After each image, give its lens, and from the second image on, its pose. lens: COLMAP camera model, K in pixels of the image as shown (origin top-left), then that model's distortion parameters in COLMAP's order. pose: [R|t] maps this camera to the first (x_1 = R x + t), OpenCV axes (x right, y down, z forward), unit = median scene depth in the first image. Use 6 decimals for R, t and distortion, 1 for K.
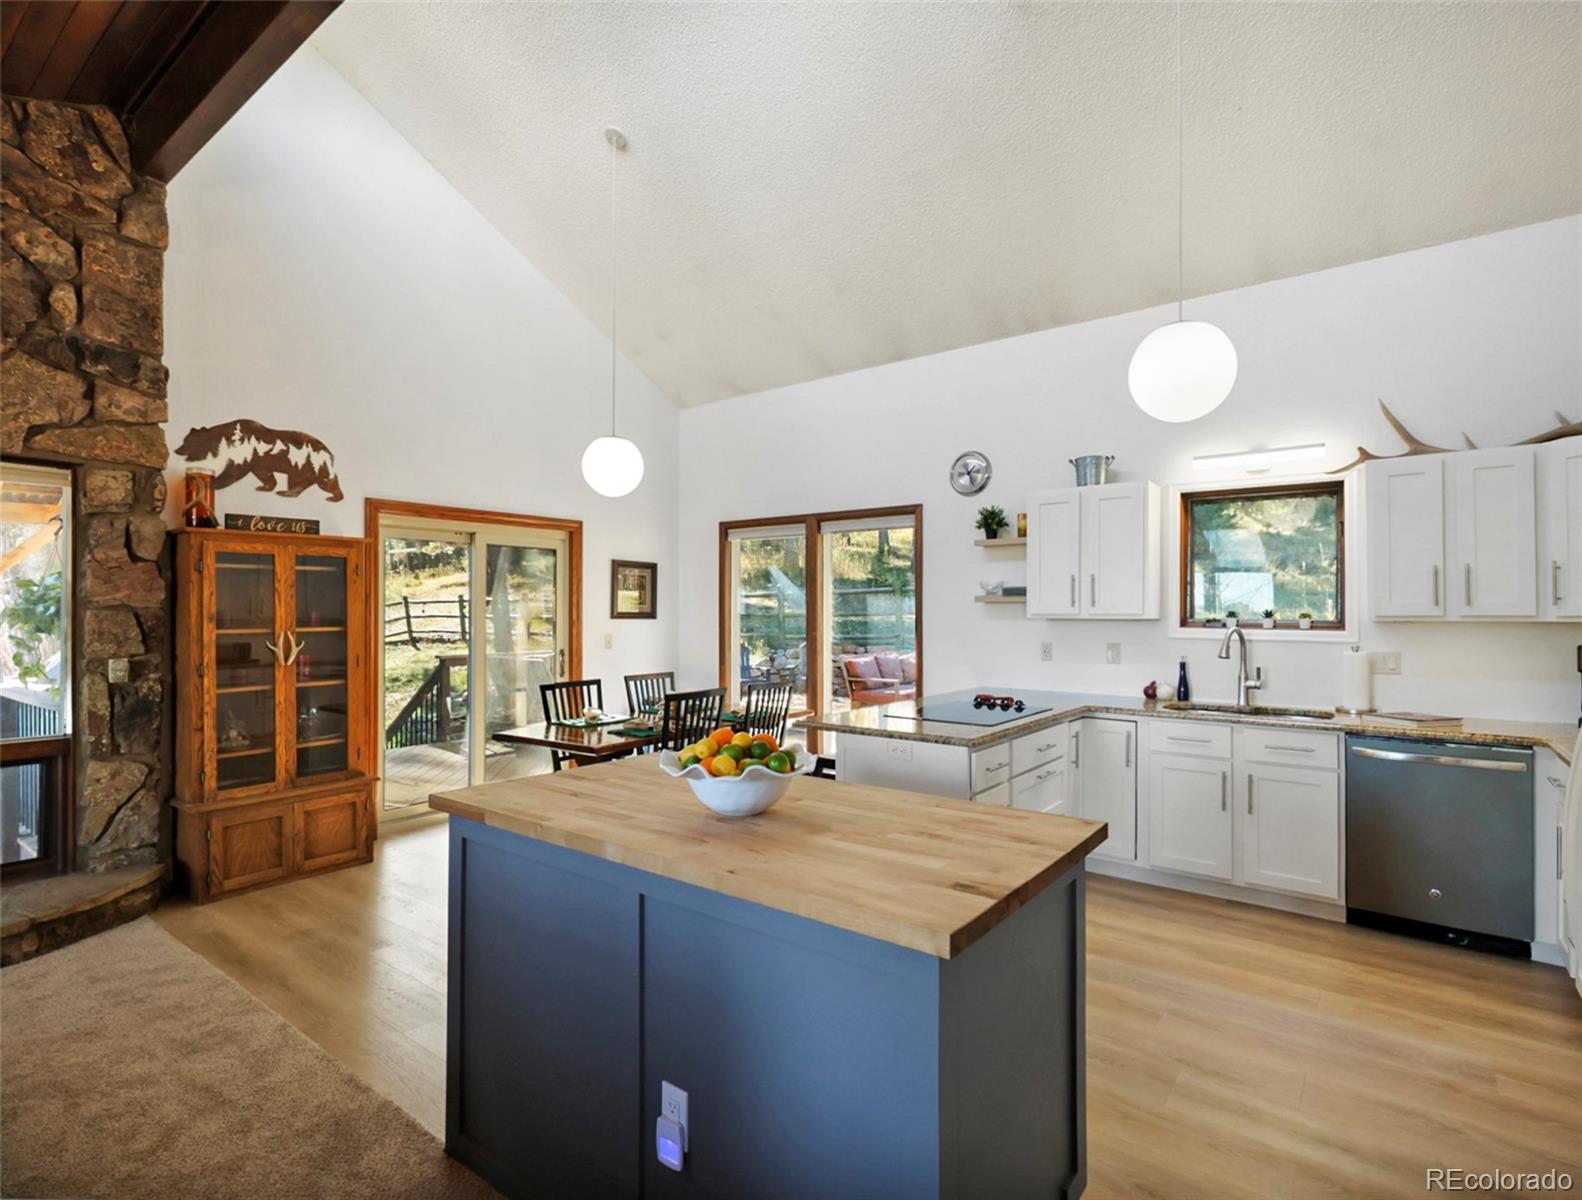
lens RADIAL K [[799.4, 0, 793.3], [0, 799.4, 602.2], [0, 0, 1]] dist [0.007826, -0.001929]
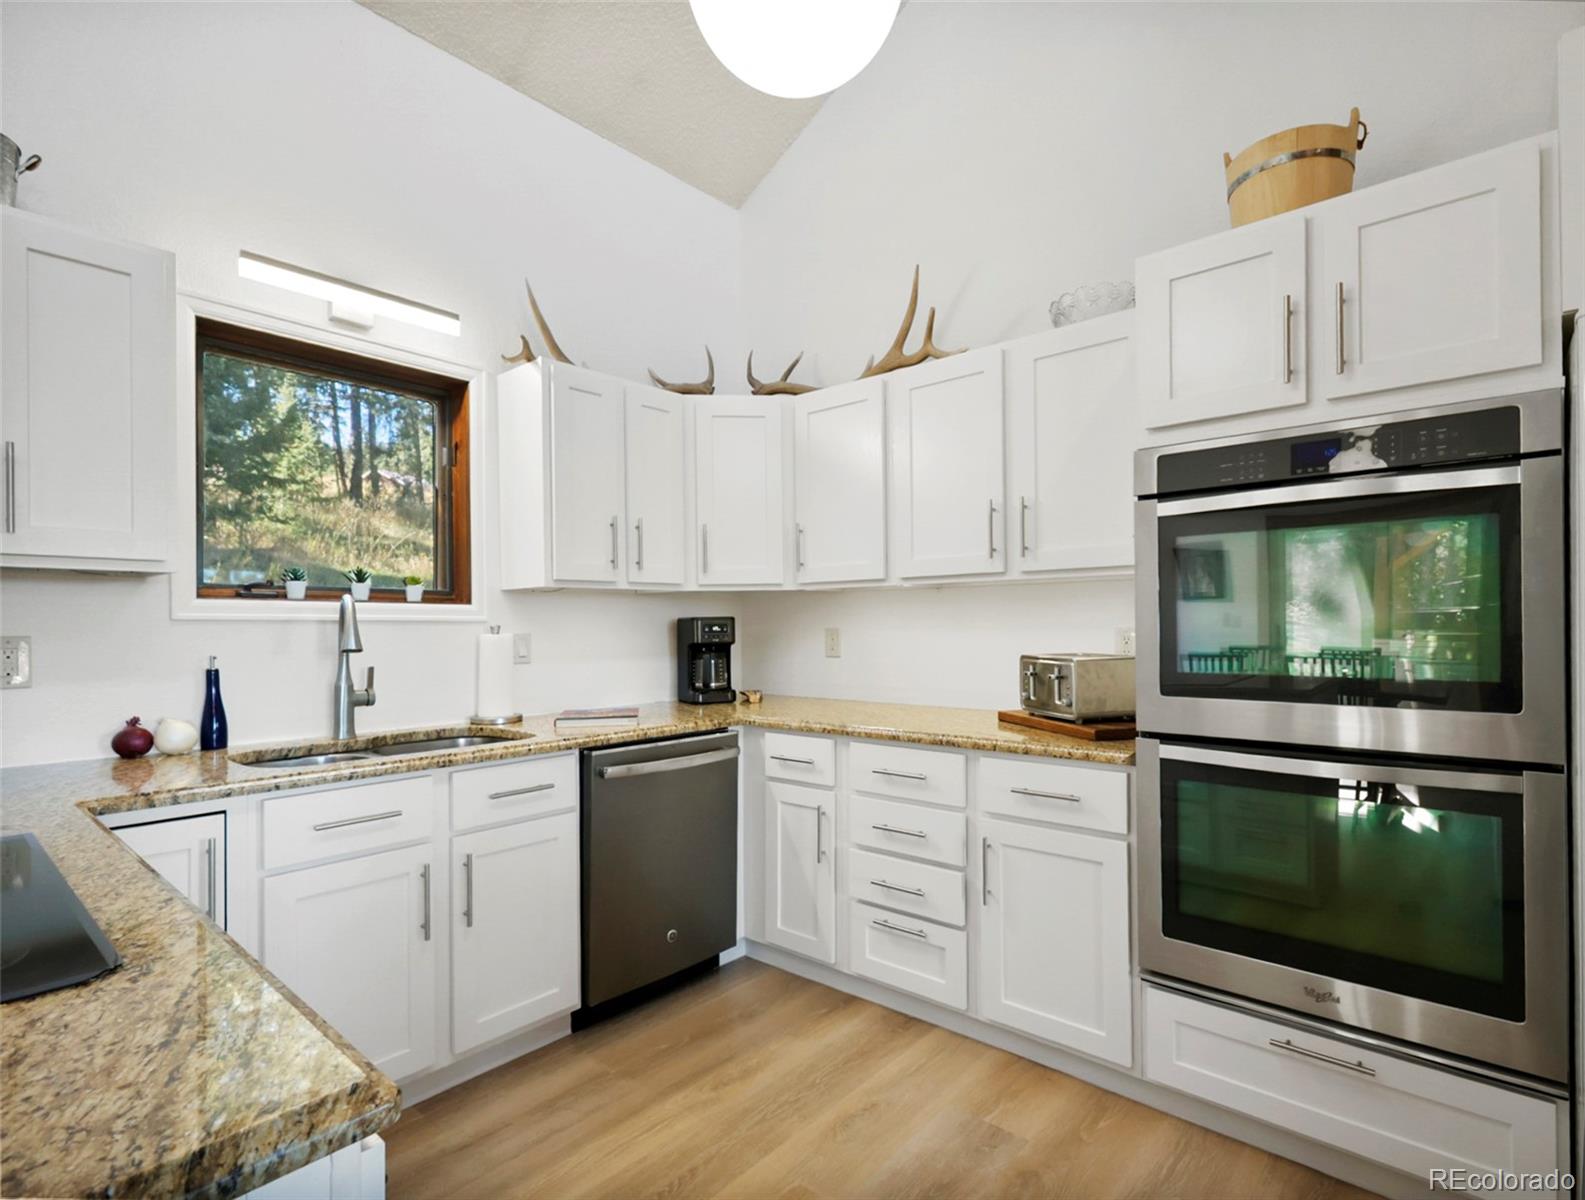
lens RADIAL K [[801.0, 0, 804.2], [0, 801.0, 626.4], [0, 0, 1]] dist [0.007826, -0.001929]
pose [[0.057072, -0.002776, 0.998366, 0.028091], [-0.005451, 0.999980, 0.003092, 0.049314], [-0.998355, -0.005619, 0.057055, 0.663980]]
